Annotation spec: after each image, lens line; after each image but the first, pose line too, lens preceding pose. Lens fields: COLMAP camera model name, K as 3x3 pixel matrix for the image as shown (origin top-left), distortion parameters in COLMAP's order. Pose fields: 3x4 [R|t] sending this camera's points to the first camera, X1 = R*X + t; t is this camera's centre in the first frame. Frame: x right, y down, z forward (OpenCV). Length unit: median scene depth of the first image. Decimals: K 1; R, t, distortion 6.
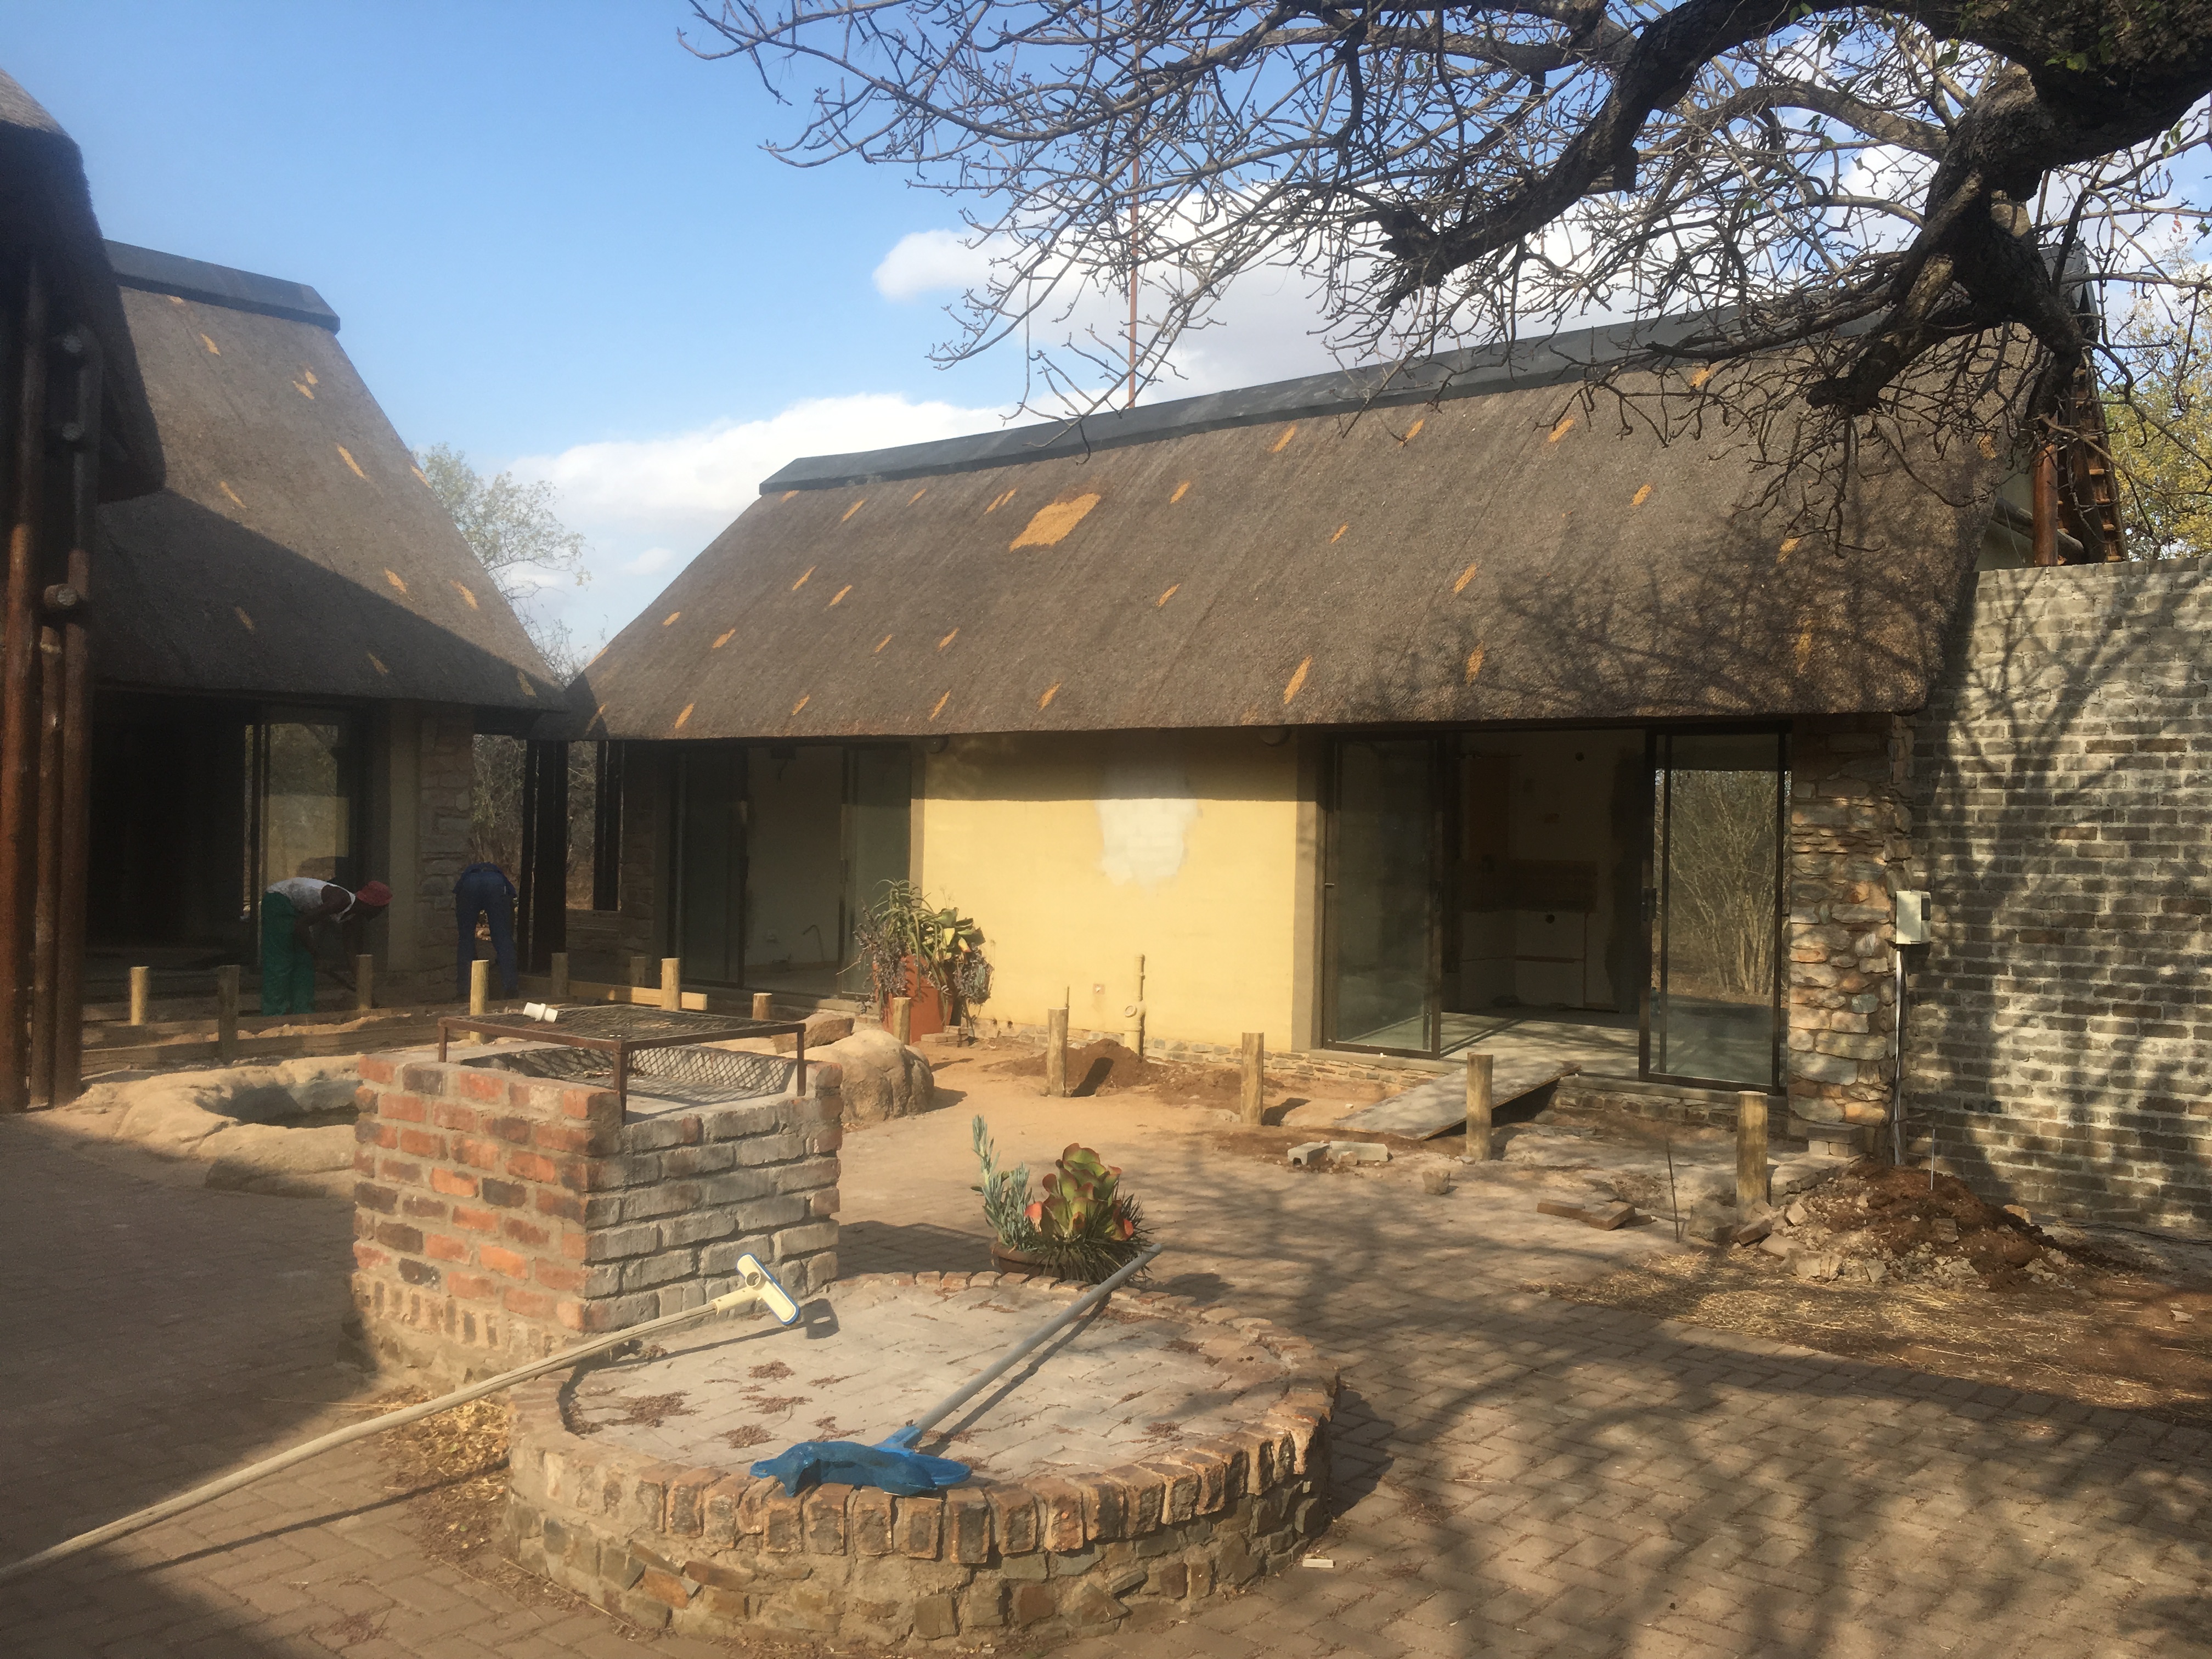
lens RADIAL K [[1872.8, 0, 1100.6], [0, 1872.8, 827.4], [0, 0, 1]] dist [0.076124, -0.097536]
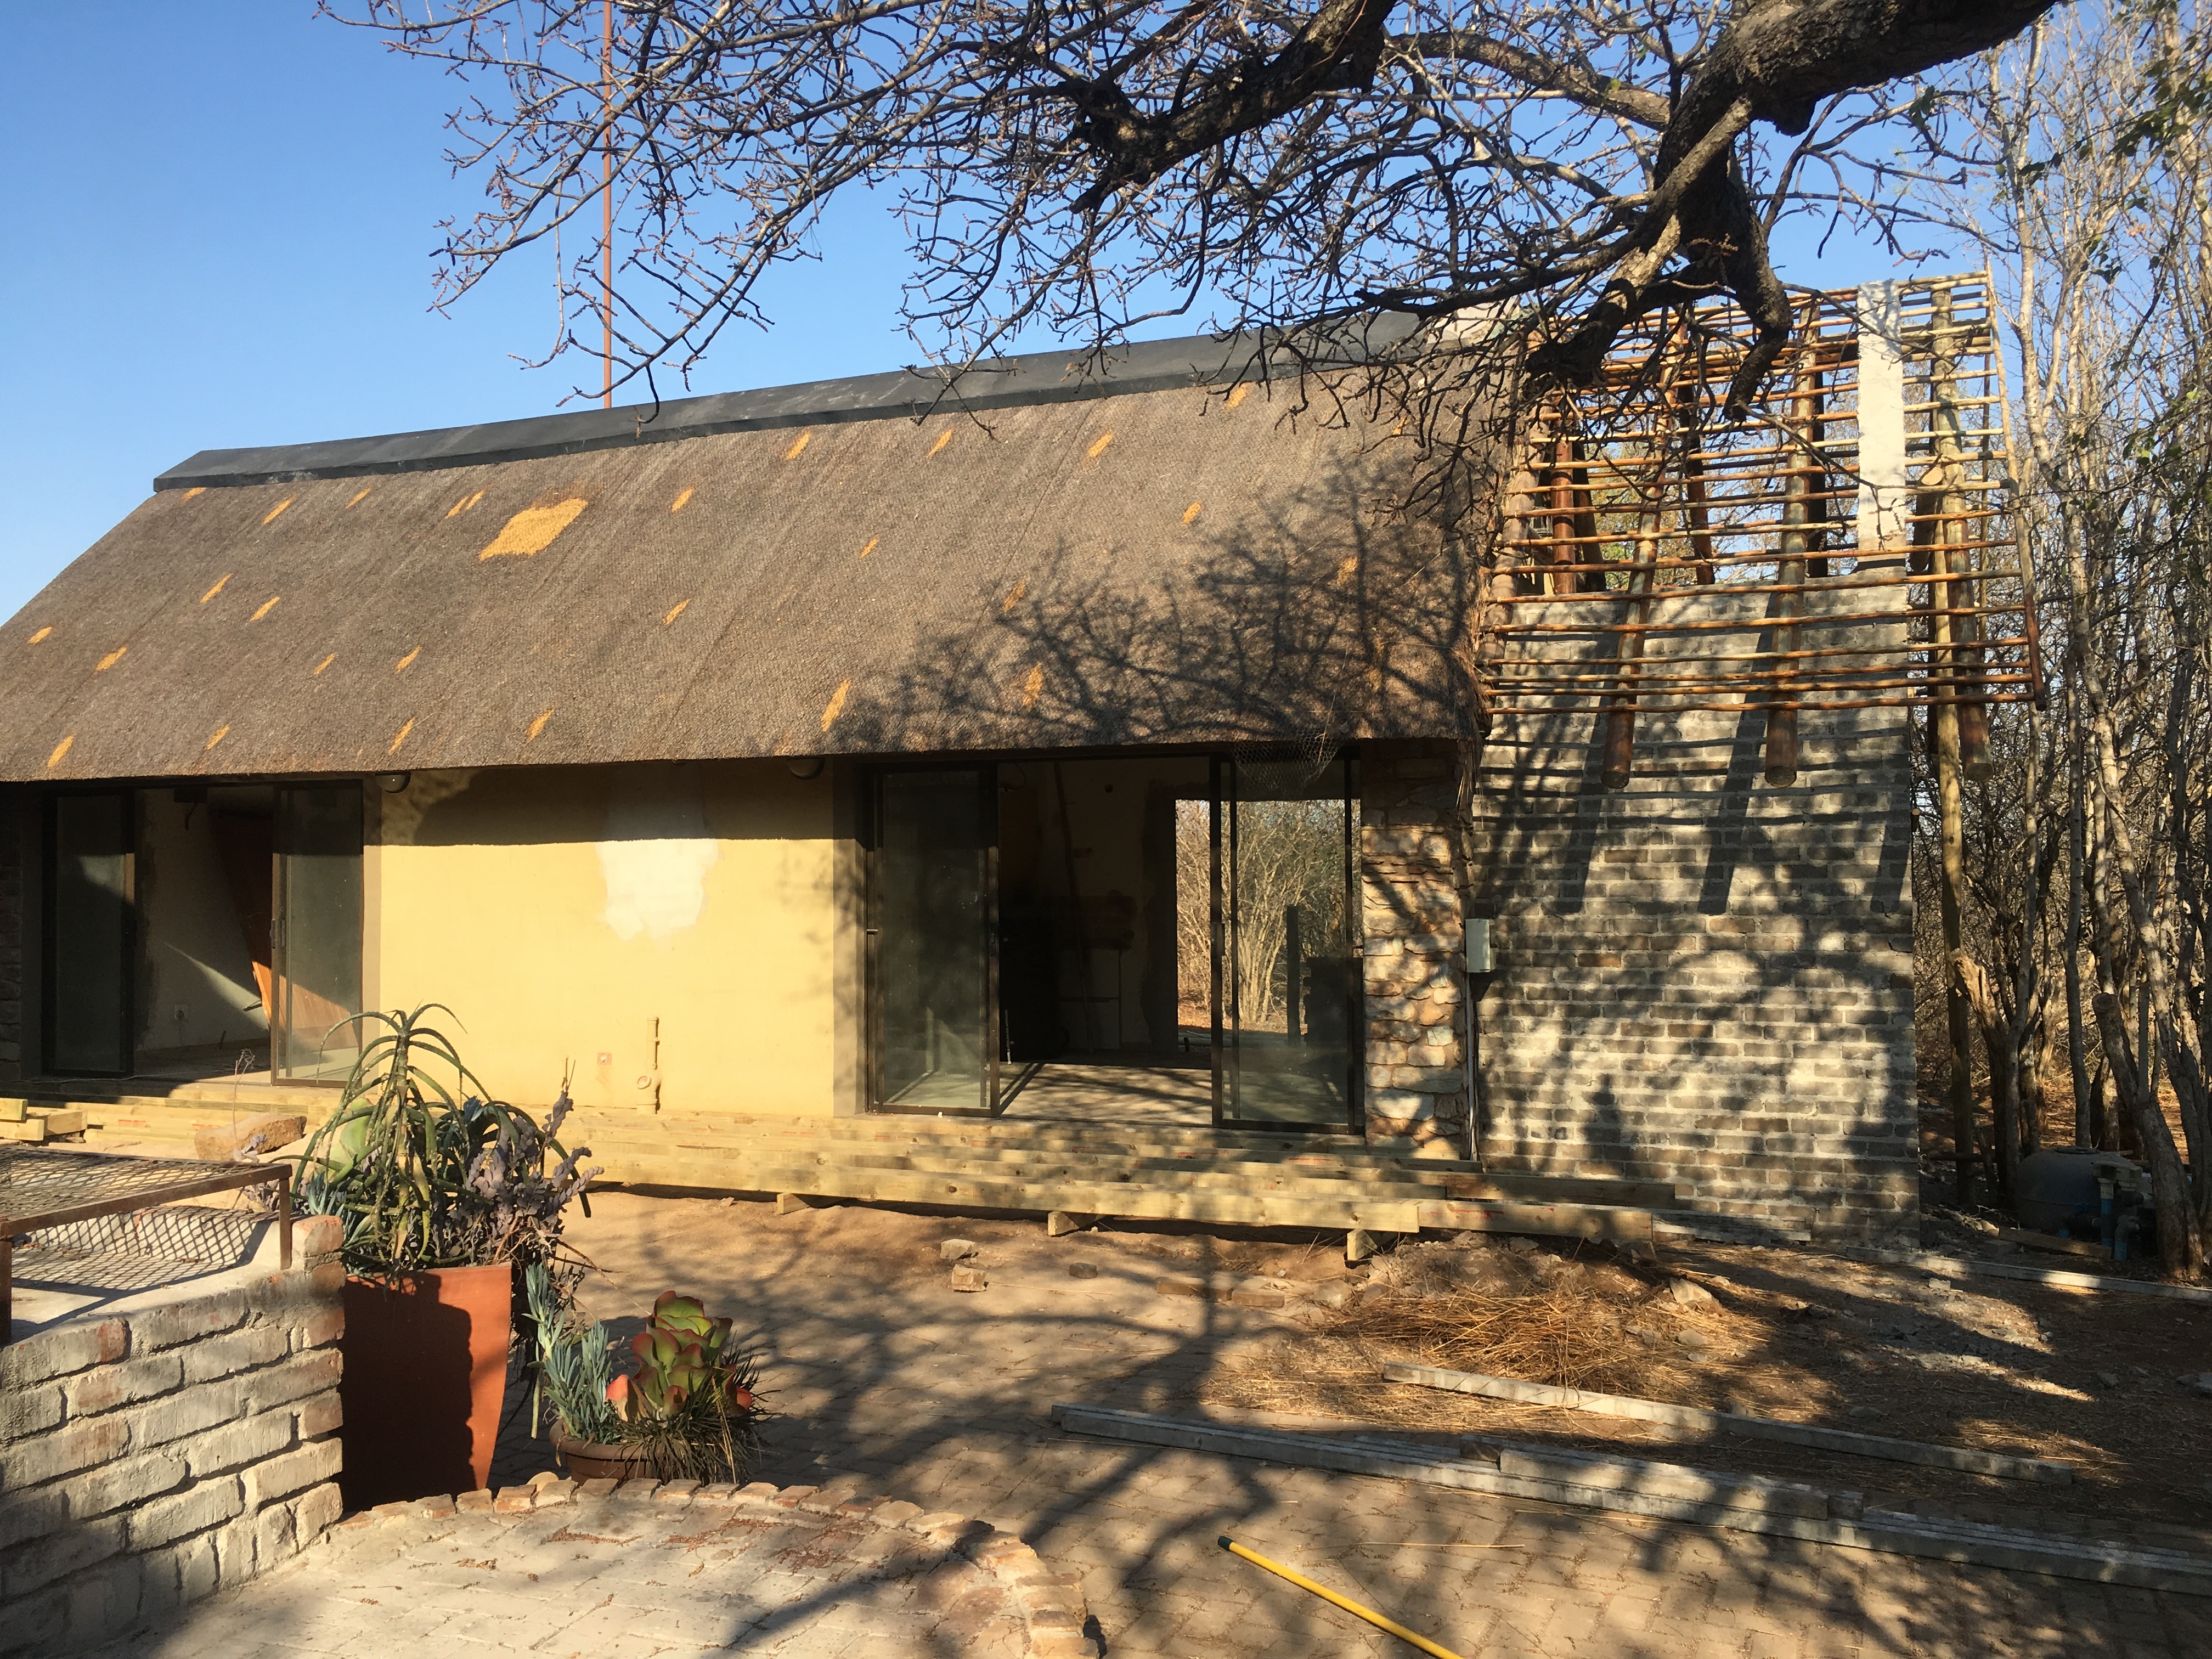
lens RADIAL K [[1872.8, 0, 1126.6], [0, 1872.8, 831.6], [0, 0, 1]] dist [0.076124, -0.097536]
pose [[0.955979, -0.019170, 0.292807, -0.027819], [0.024287, 0.999609, -0.013848, -0.001948], [-0.292427, 0.020350, 0.956071, 0.099672]]
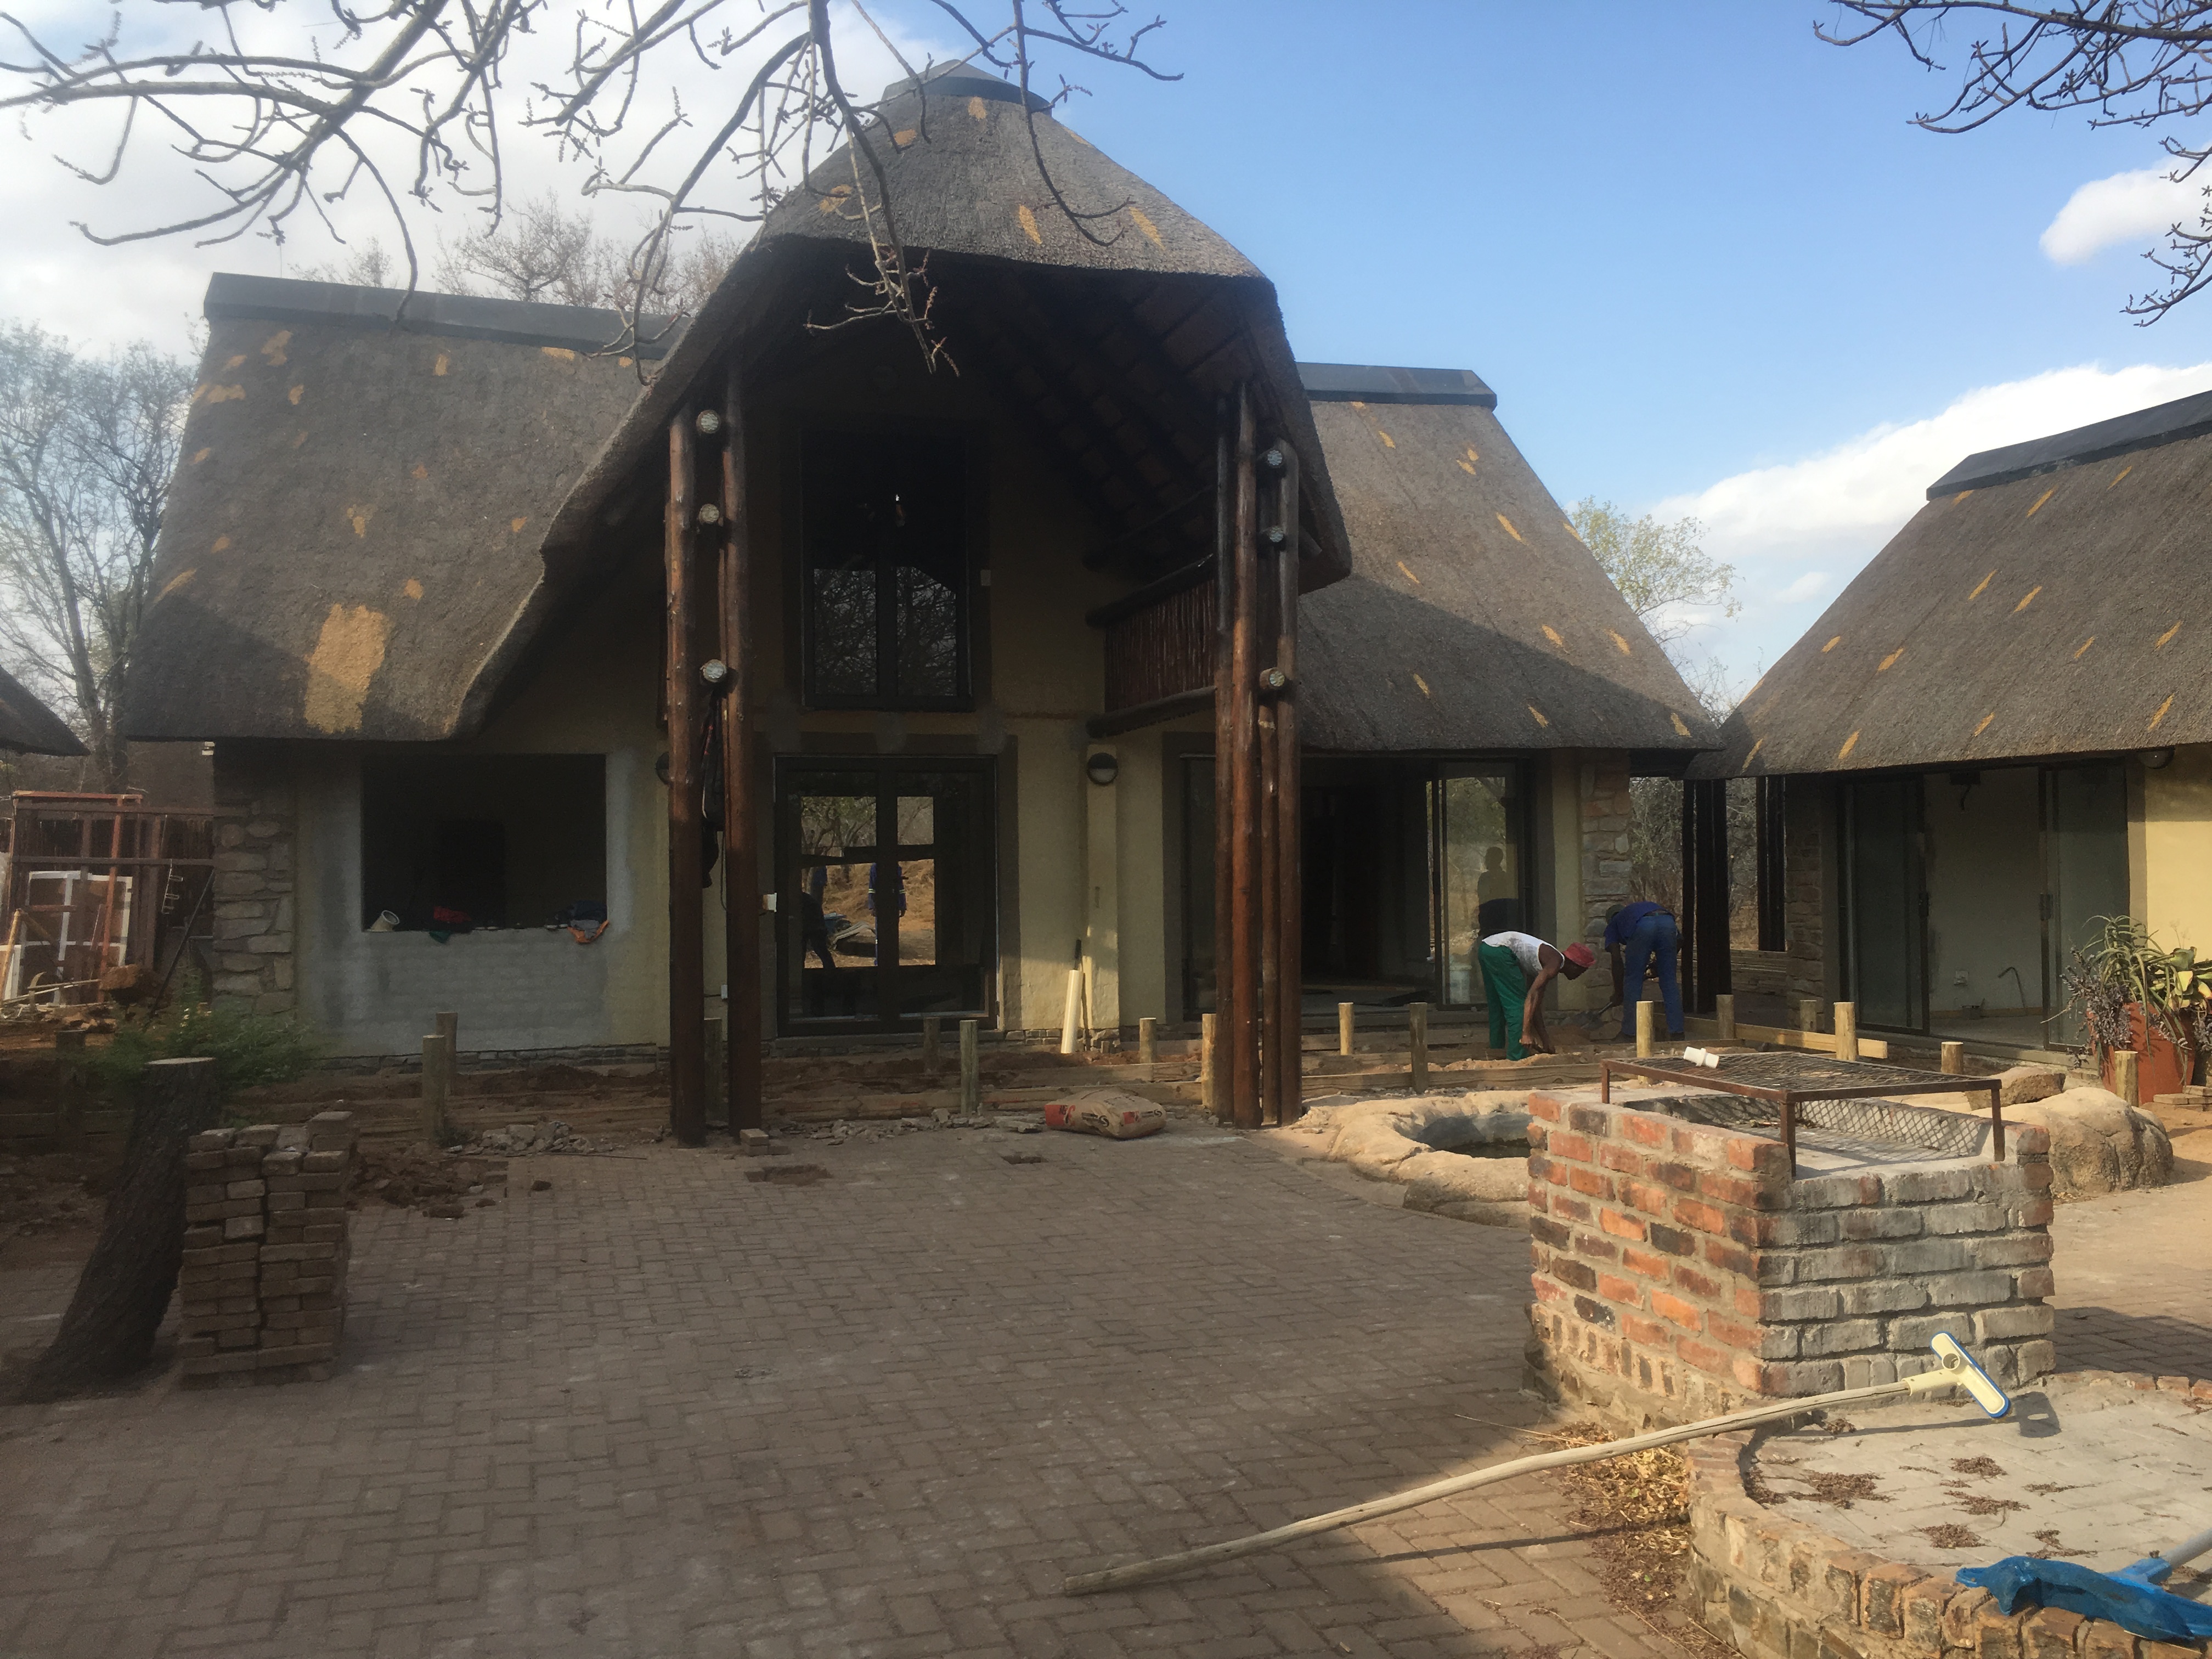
lens RADIAL K [[1872.8, 0, 1107.6], [0, 1872.8, 831.5], [0, 0, 1]] dist [0.076124, -0.097536]
pose [[0.827556, -0.040760, -0.559902, 0.000409], [0.030024, 0.999147, -0.028360, -0.000191], [0.560580, 0.006659, 0.828073, 0.007099]]
